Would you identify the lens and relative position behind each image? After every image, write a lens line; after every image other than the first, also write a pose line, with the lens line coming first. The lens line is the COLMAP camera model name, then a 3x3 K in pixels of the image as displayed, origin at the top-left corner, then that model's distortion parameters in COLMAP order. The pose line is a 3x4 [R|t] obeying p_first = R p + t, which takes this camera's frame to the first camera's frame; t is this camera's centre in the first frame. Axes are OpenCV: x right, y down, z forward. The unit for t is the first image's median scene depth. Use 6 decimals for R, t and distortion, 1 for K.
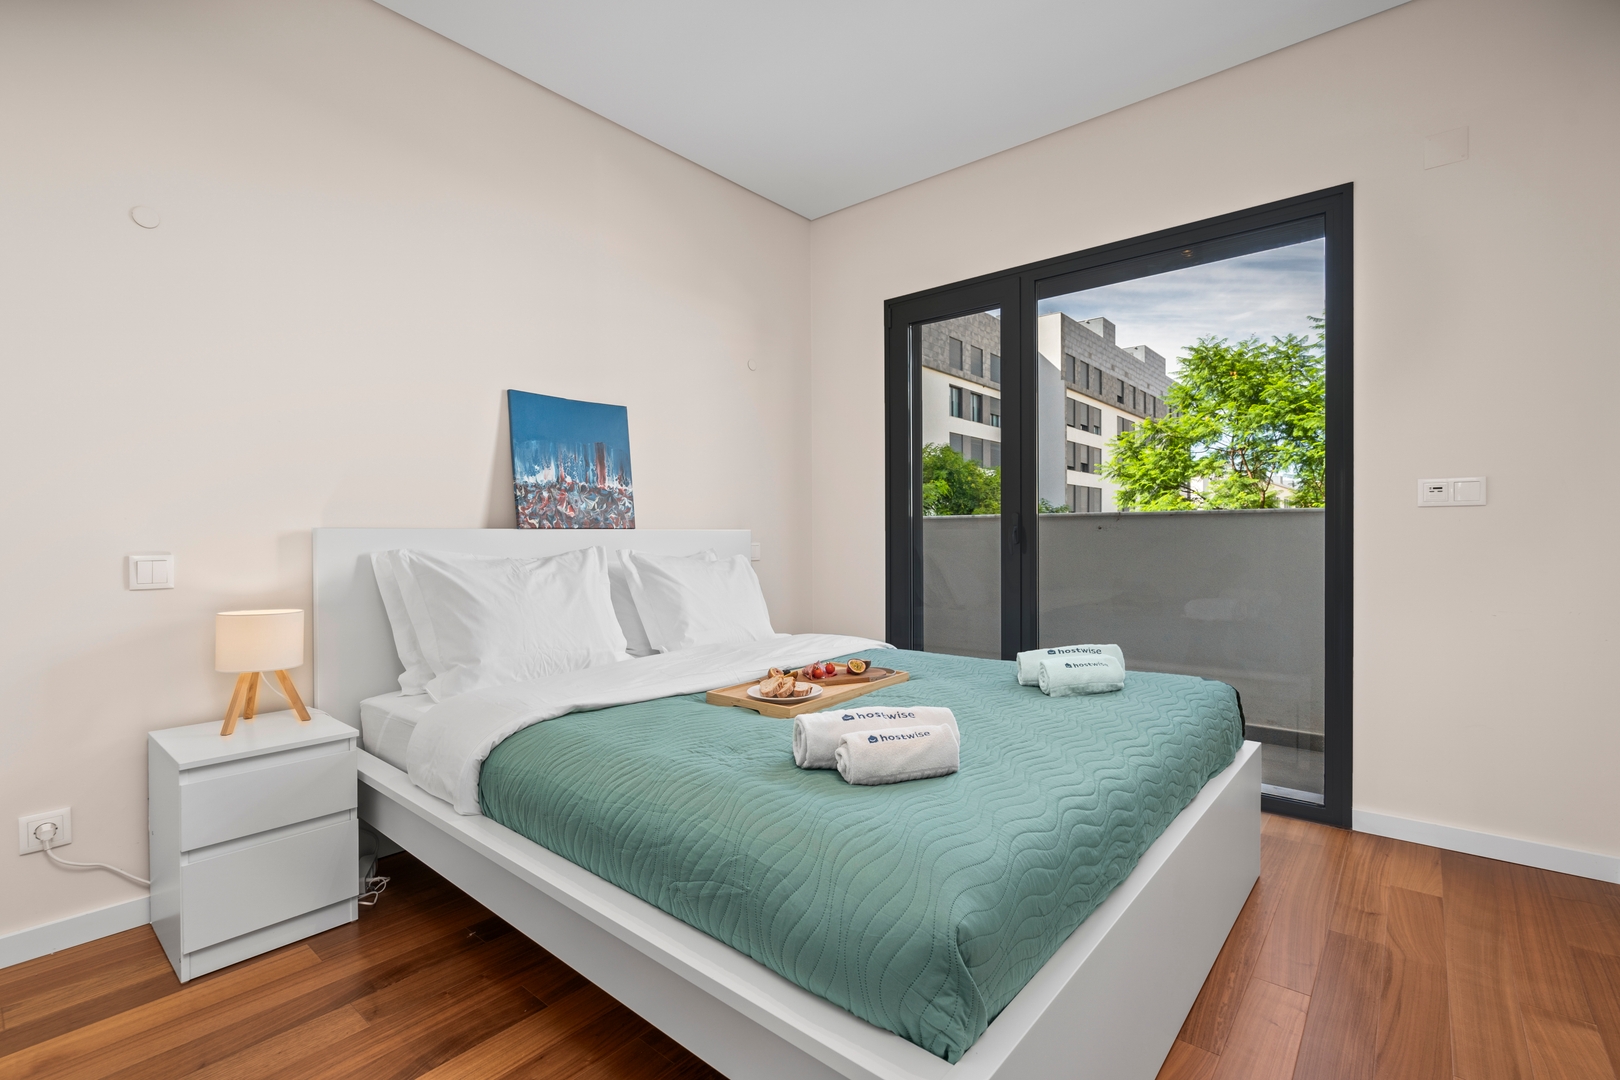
lens RADIAL K [[730.9, 0, 810.0], [0, 730.9, 540.0], [0, 0, 1]] dist [-0.002355, -0.000212]
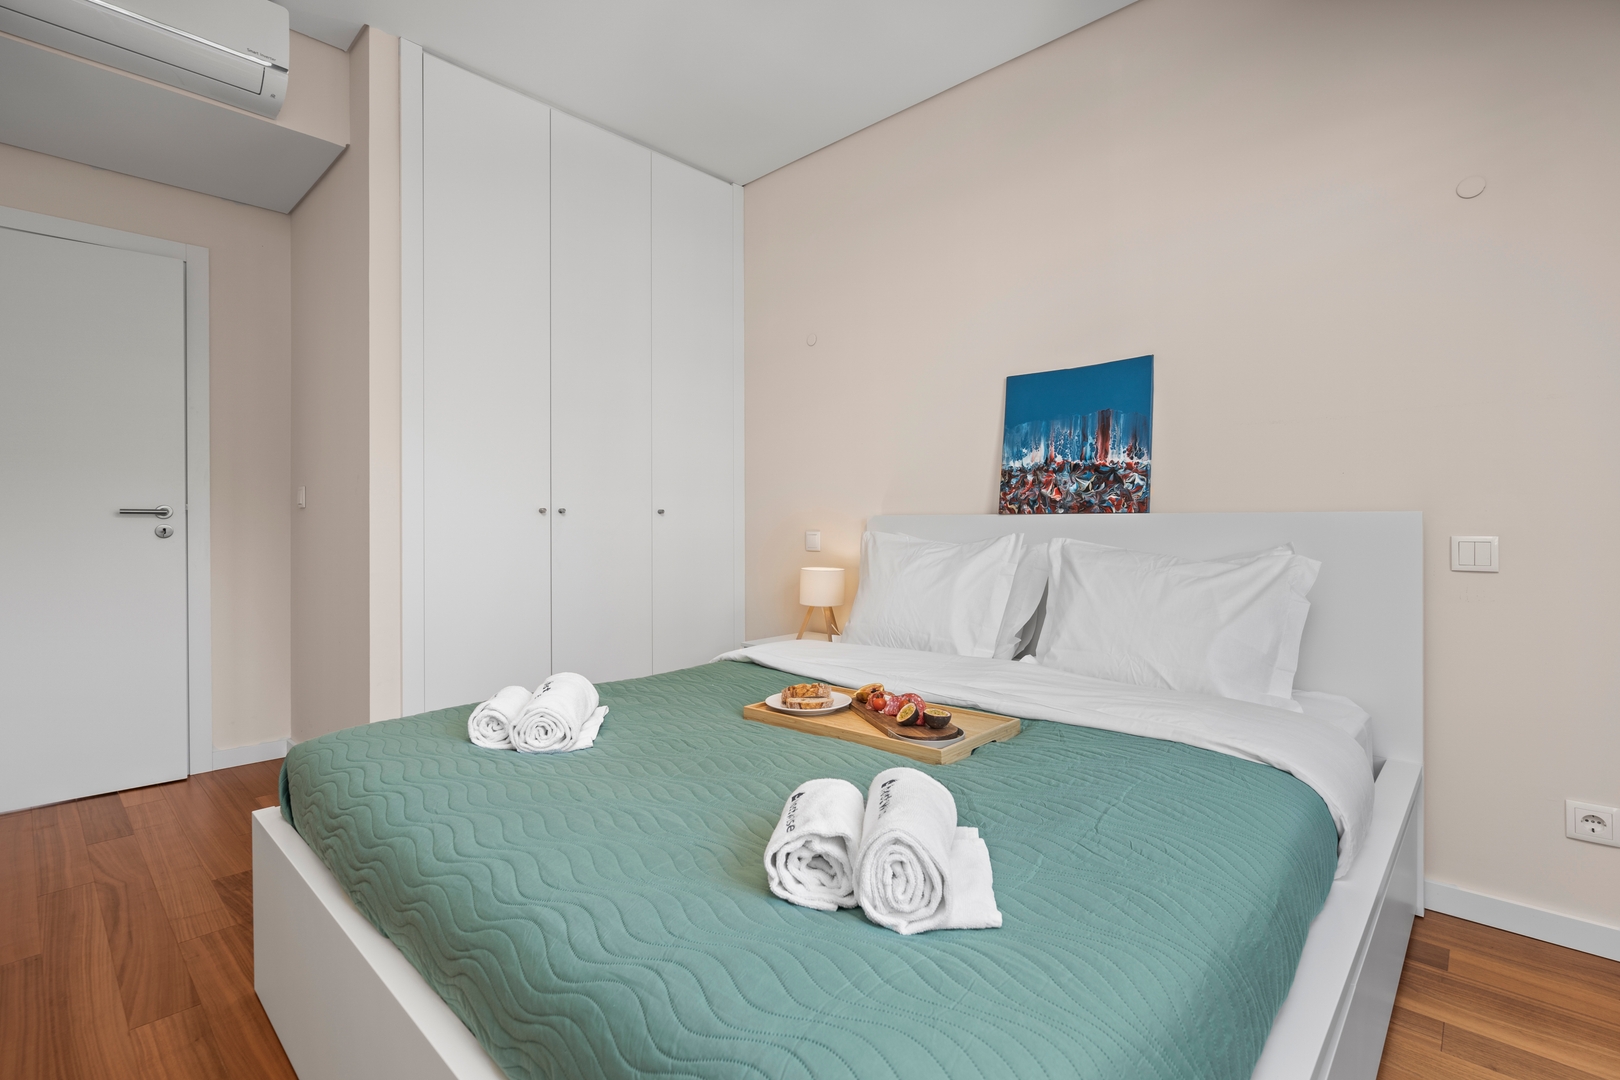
lens RADIAL K [[738.0, 0, 806.6], [0, 738.0, 521.5], [0, 0, 1]] dist [-0.001713, 0.000511]
pose [[-0.055354, 0.007049, -0.998442, 0.600059], [-0.004407, 0.999964, 0.007304, -0.010951], [0.998457, 0.004804, -0.055321, 0.742019]]
